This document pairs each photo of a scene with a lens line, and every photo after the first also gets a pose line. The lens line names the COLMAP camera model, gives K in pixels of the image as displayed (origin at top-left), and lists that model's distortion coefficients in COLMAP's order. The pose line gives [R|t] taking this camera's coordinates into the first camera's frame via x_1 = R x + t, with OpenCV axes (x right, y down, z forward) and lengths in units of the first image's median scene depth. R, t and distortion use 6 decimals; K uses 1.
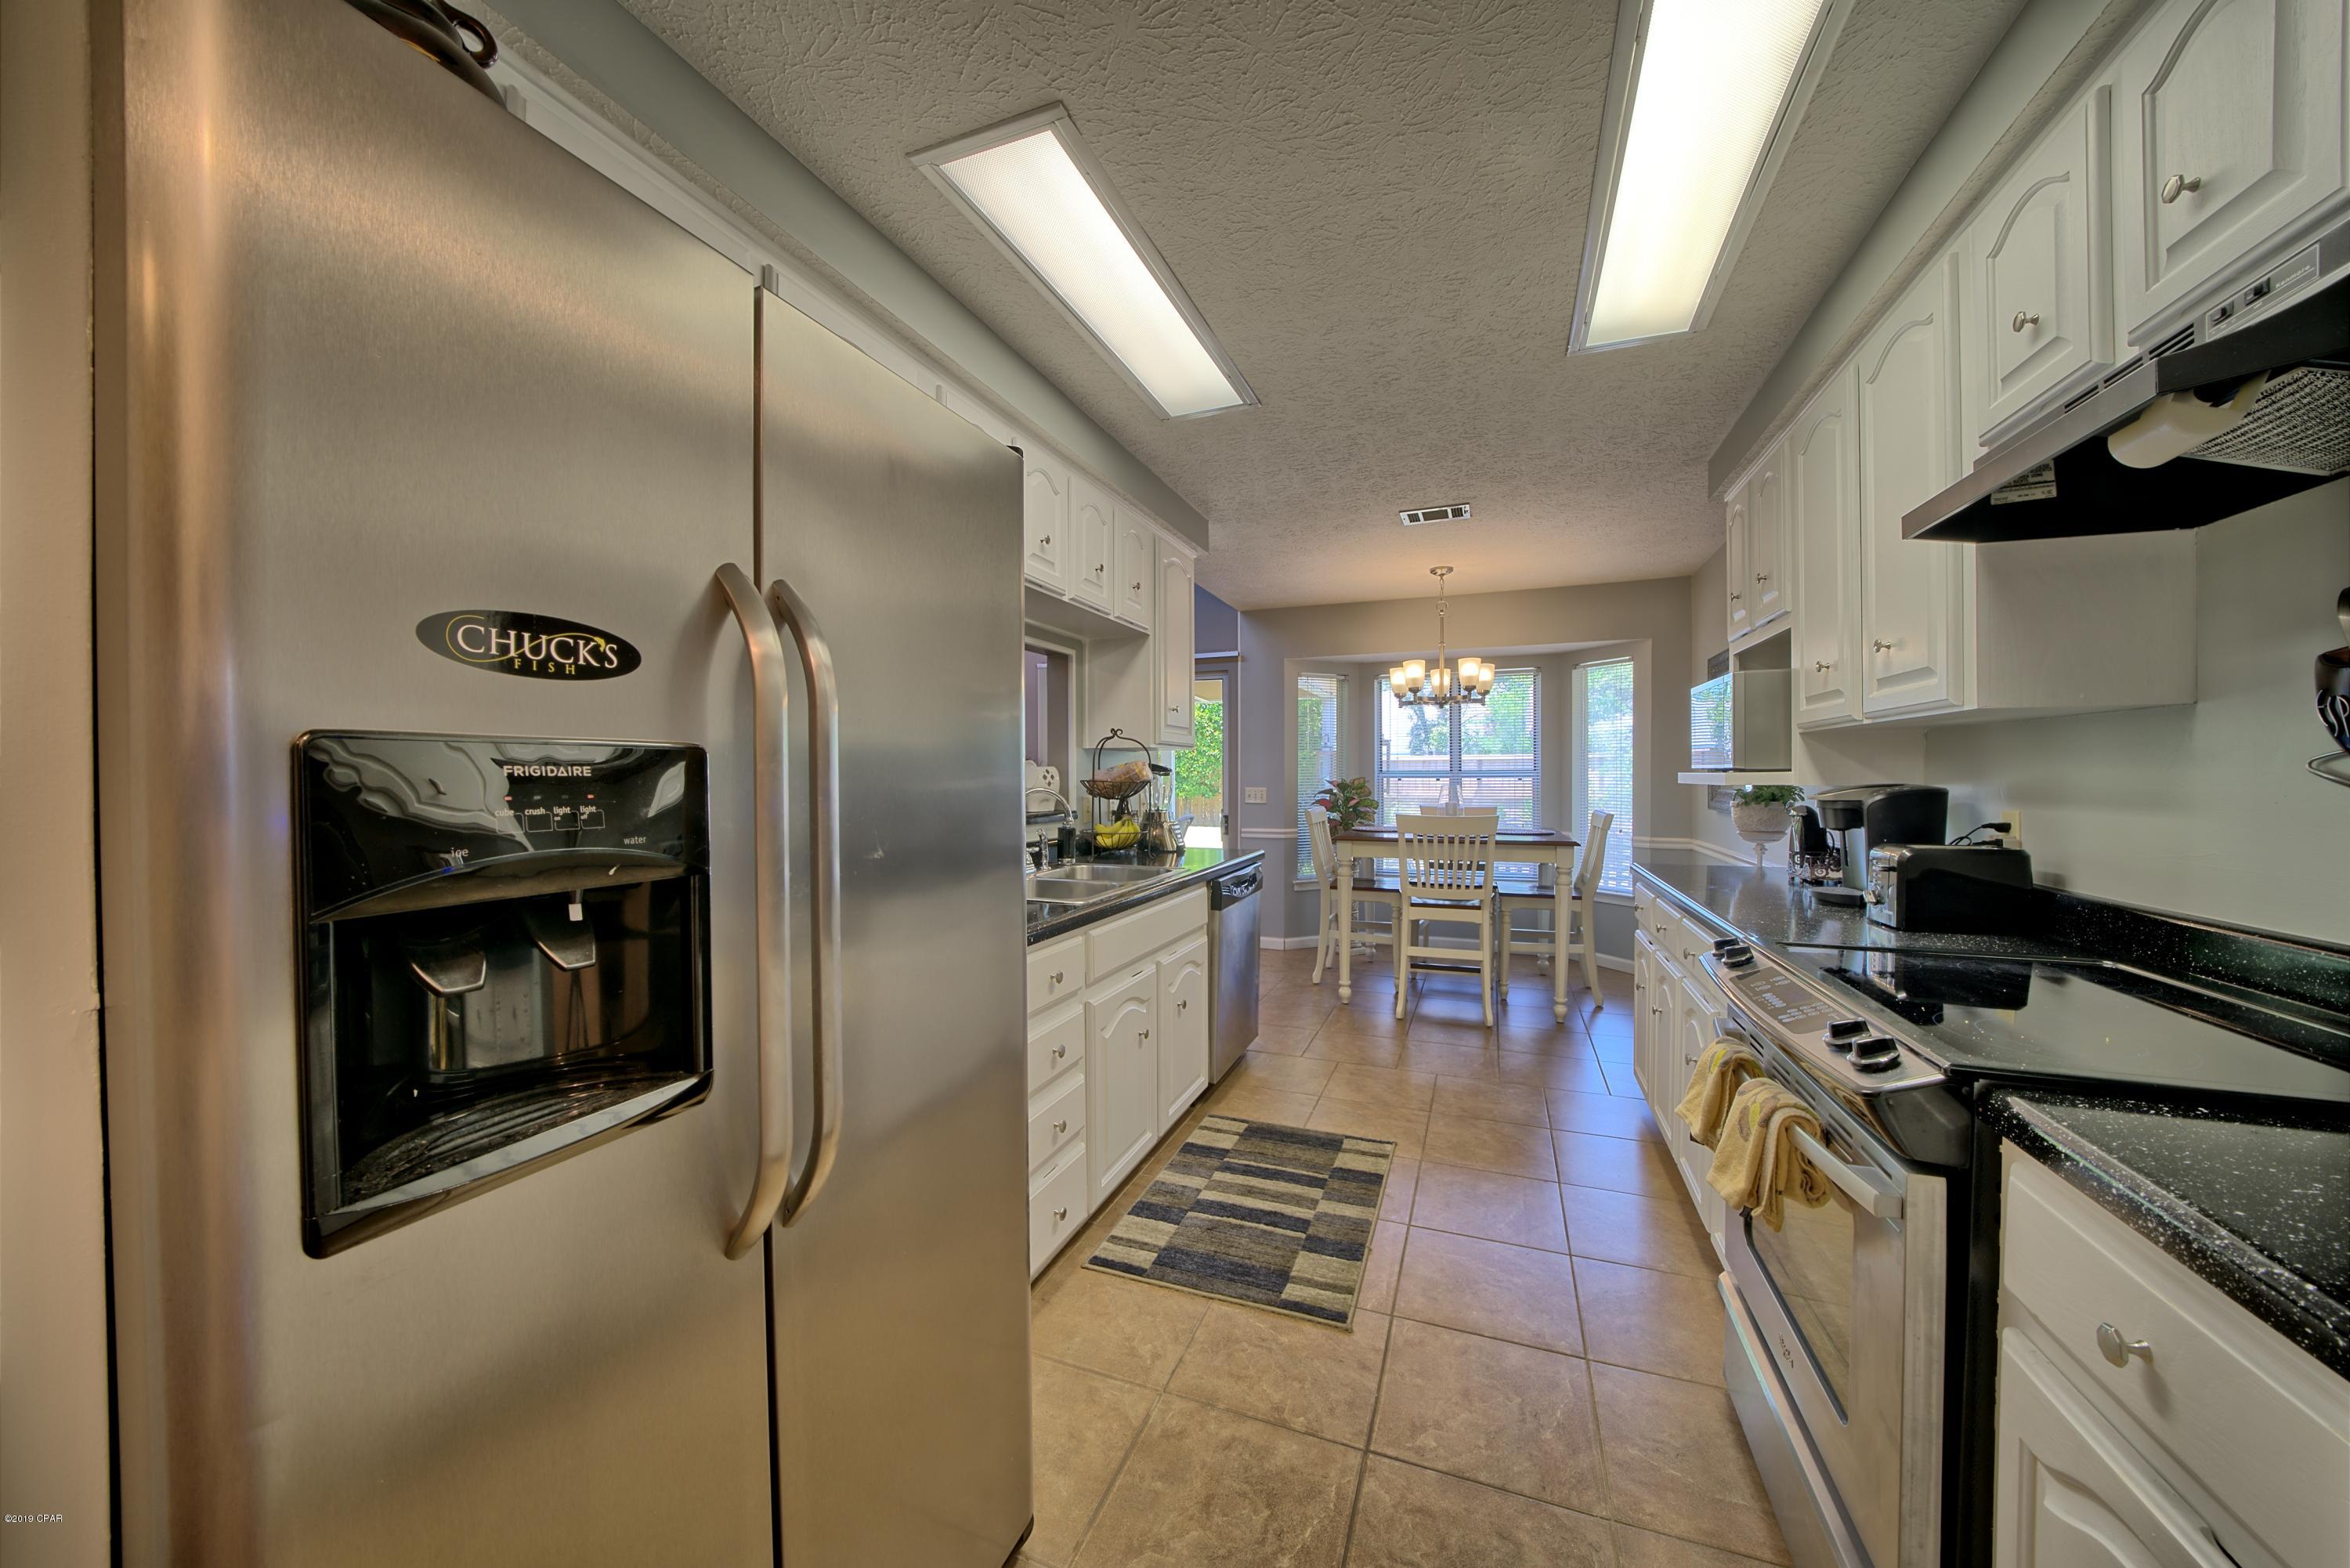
lens RADIAL K [[810.2, 0, 1167.0], [0, 810.2, 782.7], [0, 0, 1]] dist [-0.026756, 0.003238]
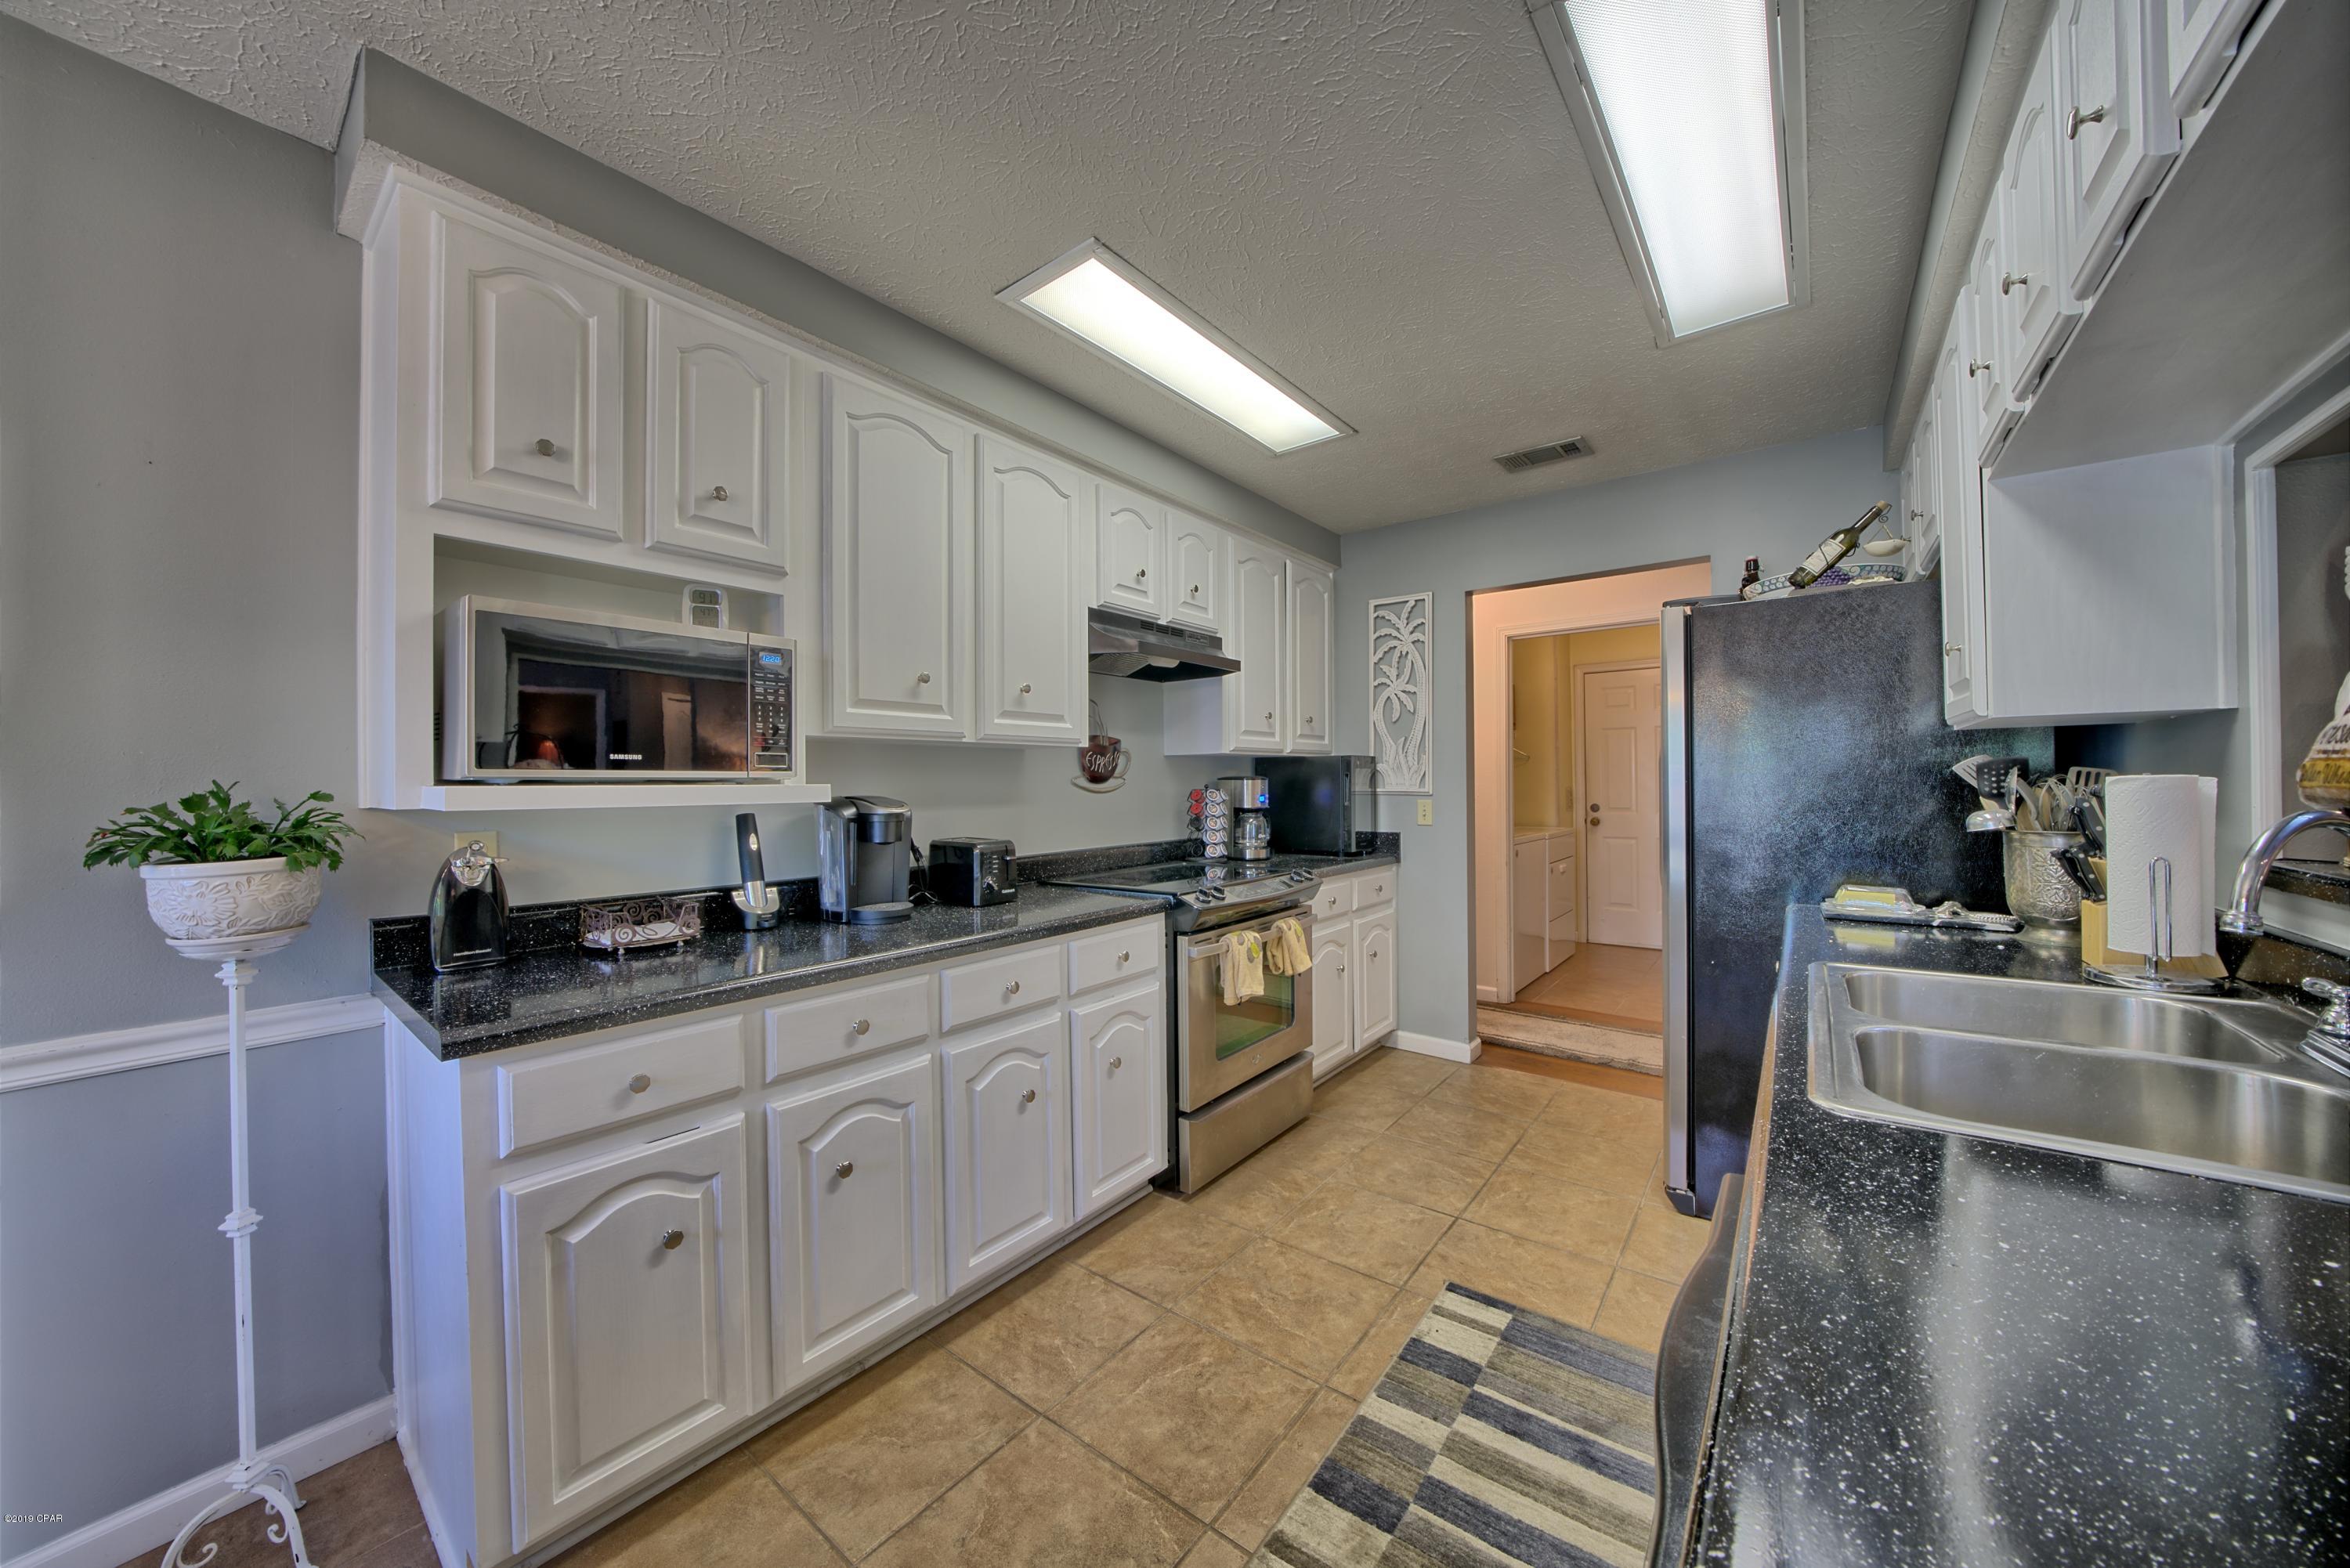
lens RADIAL K [[810.2, 0, 1167.0], [0, 810.2, 782.7], [0, 0, 1]] dist [-0.026756, 0.003238]
pose [[-0.957113, 0.009141, 0.289572, 0.233991], [0.011048, 0.999927, 0.004949, -0.012411], [-0.289506, 0.007936, -0.957143, 1.854074]]
